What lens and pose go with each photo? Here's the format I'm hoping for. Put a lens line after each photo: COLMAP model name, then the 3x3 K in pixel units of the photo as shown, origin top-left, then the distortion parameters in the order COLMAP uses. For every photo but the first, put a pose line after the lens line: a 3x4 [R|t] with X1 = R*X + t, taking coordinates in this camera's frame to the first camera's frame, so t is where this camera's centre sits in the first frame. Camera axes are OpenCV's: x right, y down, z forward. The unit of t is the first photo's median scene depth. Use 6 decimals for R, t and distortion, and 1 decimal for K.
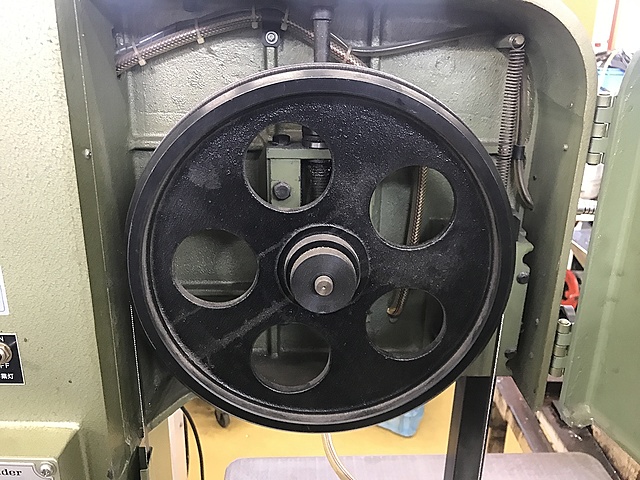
lens RADIAL K [[545.2, 0, 325.1], [0, 545.2, 236.3], [0, 0, 1]] dist [0.007670, -0.010120]
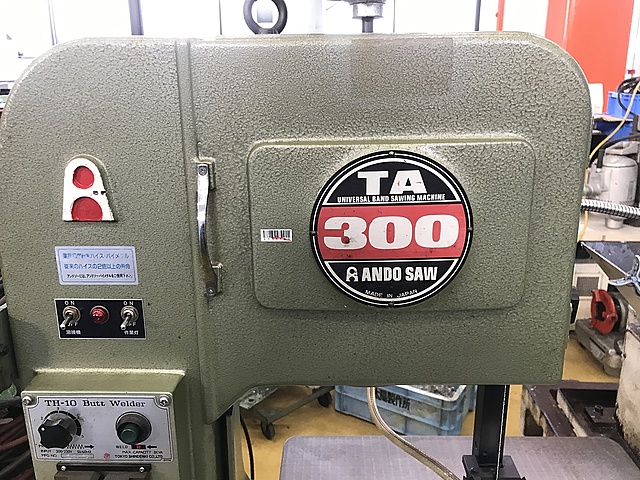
lens RADIAL K [[545.2, 0, 327.6], [0, 545.2, 228.2], [0, 0, 1]] dist [0.007670, -0.010120]
pose [[0.998150, -0.011681, -0.059662, -0.015263], [0.007389, 0.997402, -0.071651, 0.055212], [0.060344, 0.071077, 0.995644, -0.171179]]
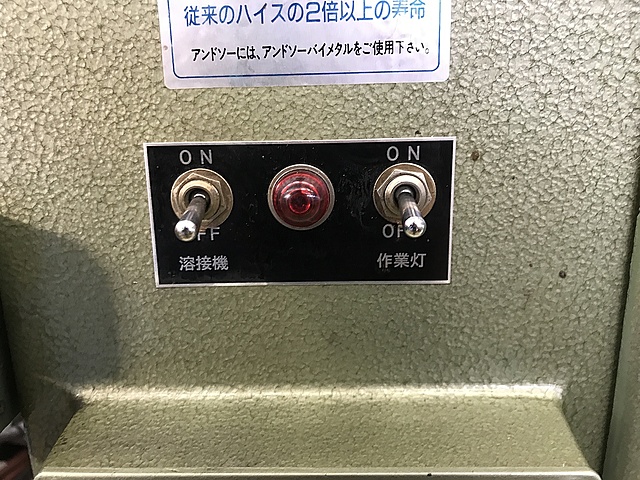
lens RADIAL K [[545.2, 0, 318.6], [0, 545.2, 242.4], [0, 0, 1]] dist [0.007670, -0.010120]
pose [[0.998257, -0.026848, -0.052551, -0.341148], [0.022403, 0.996264, -0.083408, 0.149679], [0.054593, 0.082085, 0.995129, 0.328491]]
